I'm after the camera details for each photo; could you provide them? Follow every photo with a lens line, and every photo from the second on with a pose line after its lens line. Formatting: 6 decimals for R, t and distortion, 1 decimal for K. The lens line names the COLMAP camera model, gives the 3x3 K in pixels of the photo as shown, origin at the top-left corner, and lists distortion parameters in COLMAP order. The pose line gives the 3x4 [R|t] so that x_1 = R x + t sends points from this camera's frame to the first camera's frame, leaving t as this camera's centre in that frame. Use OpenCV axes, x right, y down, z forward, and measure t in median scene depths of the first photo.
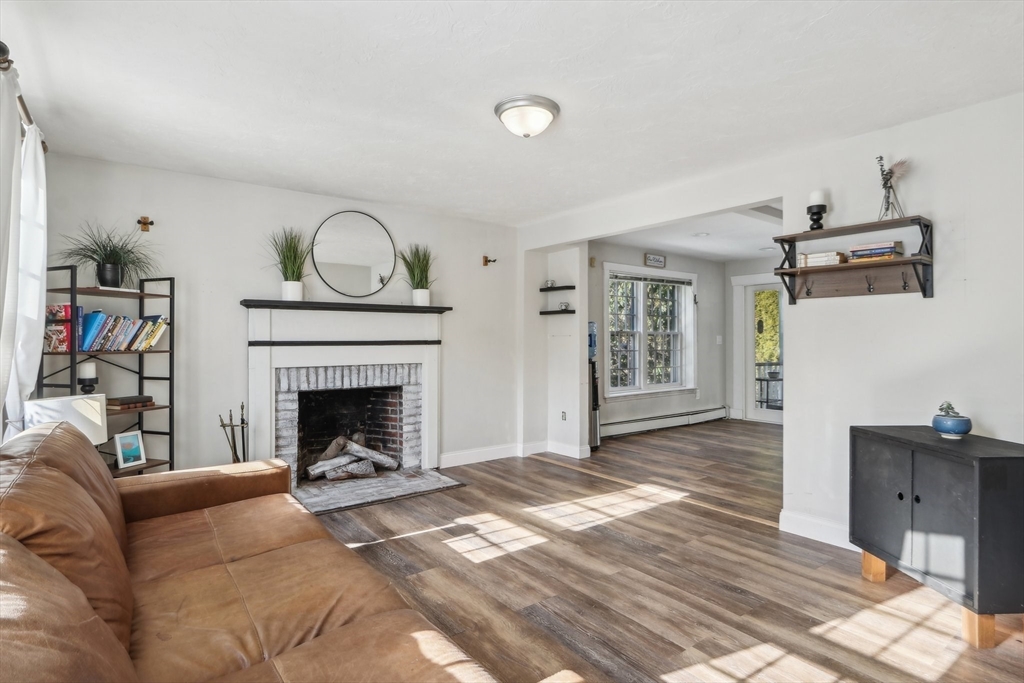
lens RADIAL K [[511.5, 0, 518.2], [0, 511.5, 336.1], [0, 0, 1]] dist [-0.014503, -0.000336]
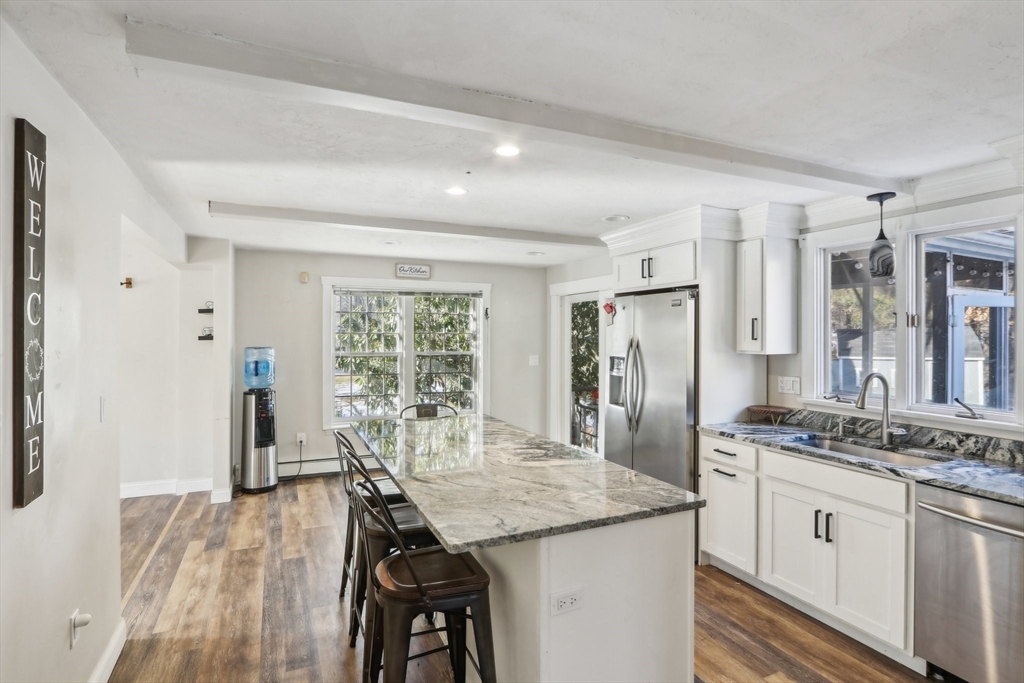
lens RADIAL K [[502.2, 0, 509.0], [0, 502.2, 343.5], [0, 0, 1]] dist [-0.016194, 0.000675]
pose [[0.977330, 0.008742, -0.211543, 1.187415], [-0.003815, 0.999712, 0.023687, -0.089279], [0.211689, -0.022343, 0.977082, 0.398026]]
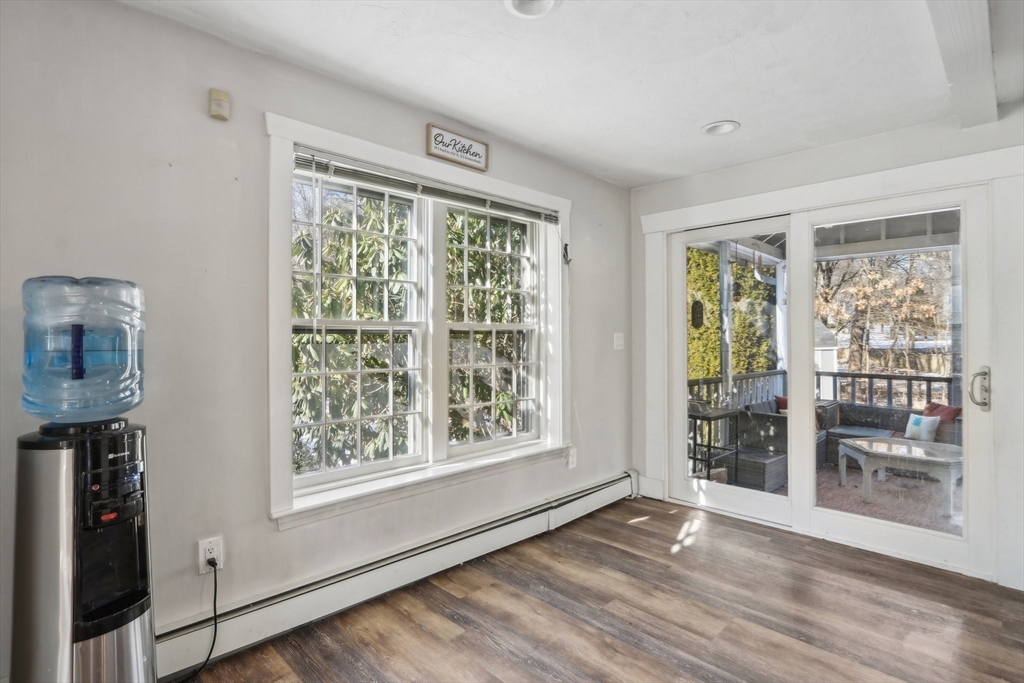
lens RADIAL K [[502.2, 0, 504.5], [0, 502.2, 335.3], [0, 0, 1]] dist [-0.016194, 0.000675]
pose [[0.993174, -0.002376, 0.116620, 0.503830], [0.002073, 0.999994, 0.002720, 0.001191], [-0.116626, -0.002460, 0.993173, 1.172685]]
